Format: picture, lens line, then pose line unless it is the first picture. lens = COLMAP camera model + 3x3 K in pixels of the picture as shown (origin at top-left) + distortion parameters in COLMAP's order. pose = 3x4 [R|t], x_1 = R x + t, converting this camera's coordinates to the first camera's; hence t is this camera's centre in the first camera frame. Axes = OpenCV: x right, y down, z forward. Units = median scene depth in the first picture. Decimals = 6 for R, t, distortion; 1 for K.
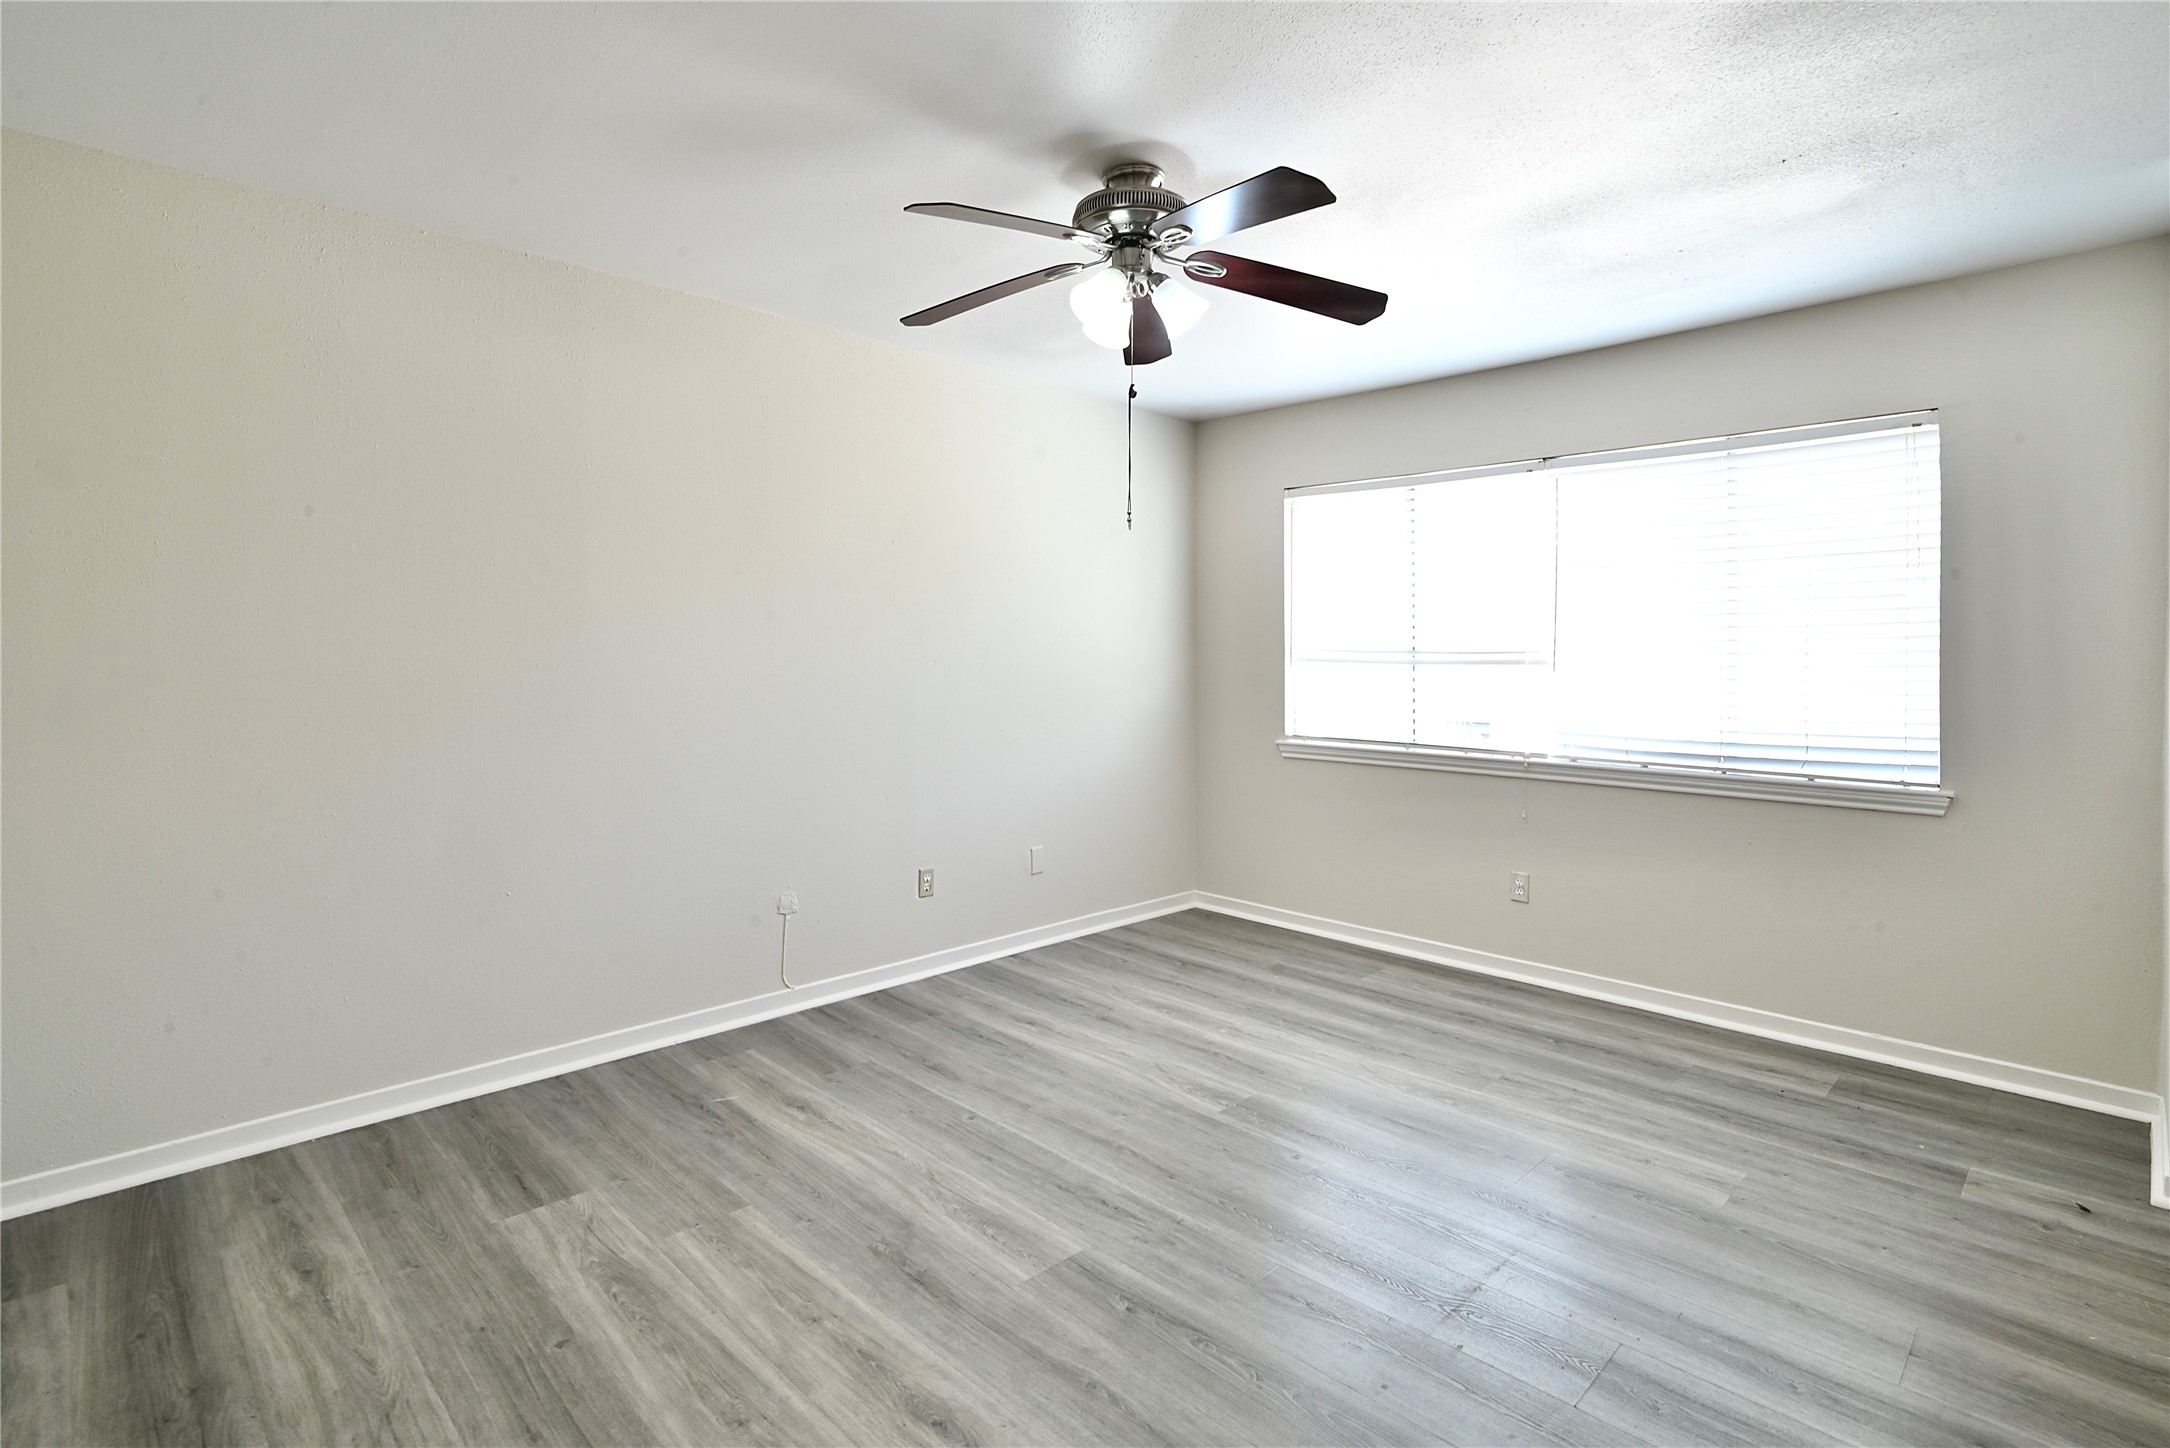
lens RADIAL K [[1015.1, 0, 1095.3], [0, 1015.1, 666.7], [0, 0, 1]] dist [-0.007285, -0.001173]
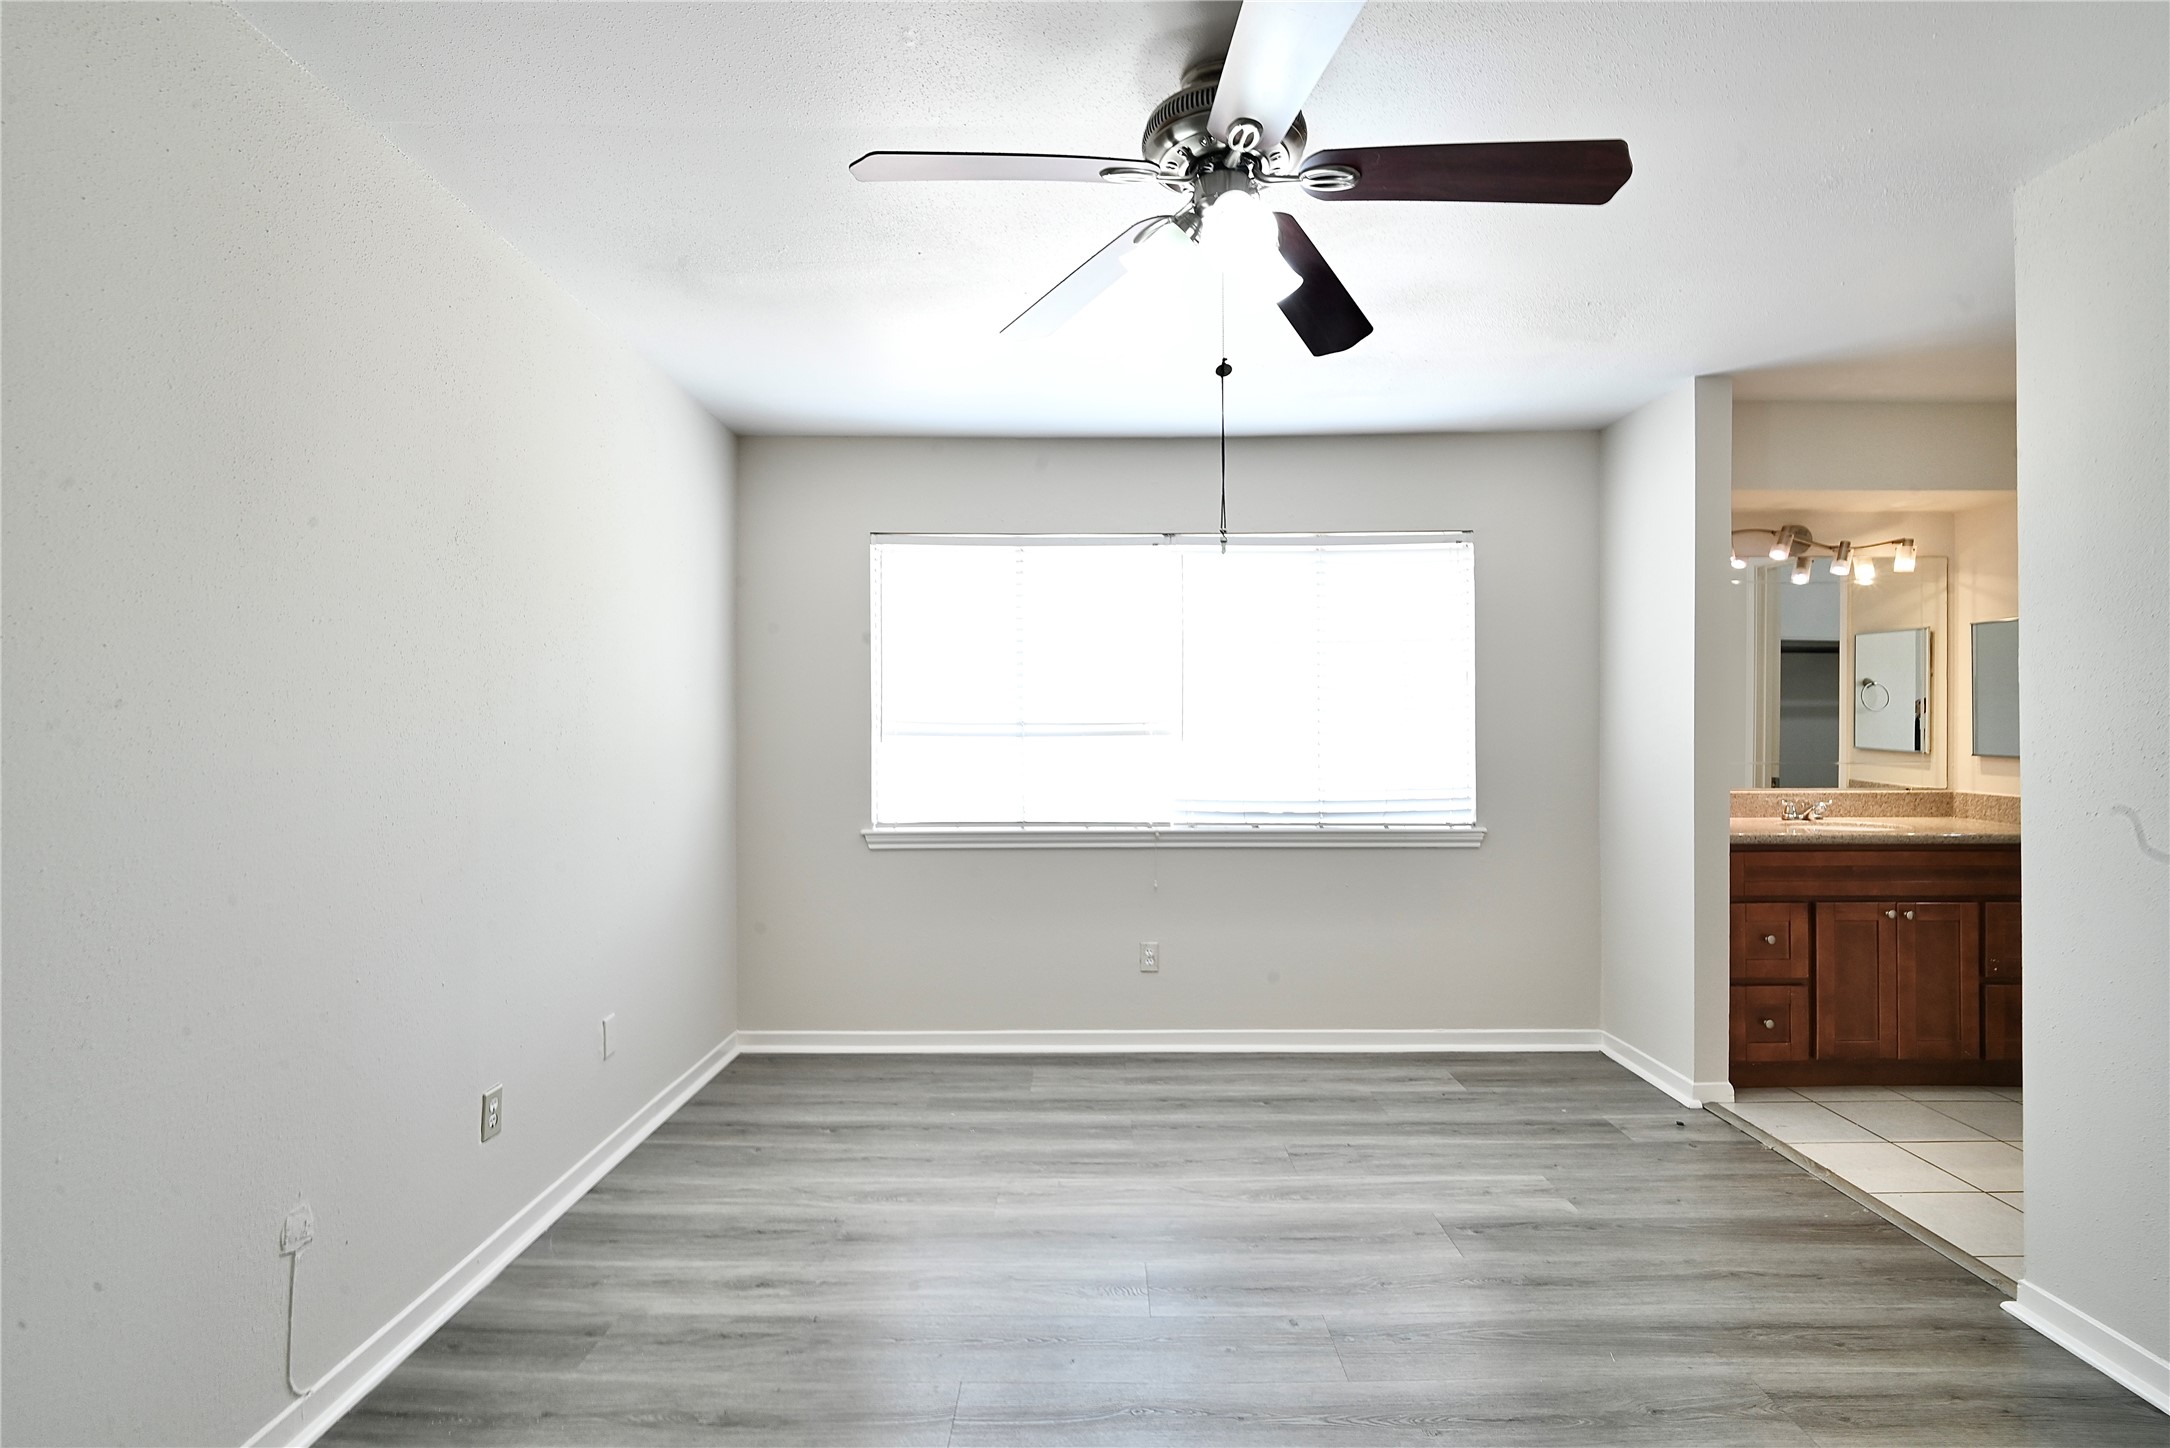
lens RADIAL K [[1015.1, 0, 1095.6], [0, 1015.1, 711.3], [0, 0, 1]] dist [-0.007285, -0.001173]
pose [[0.723760, 0.001364, 0.690051, -0.324715], [0.019157, 0.999573, -0.022069, -0.004675], [-0.689786, 0.029192, 0.723424, 0.319313]]
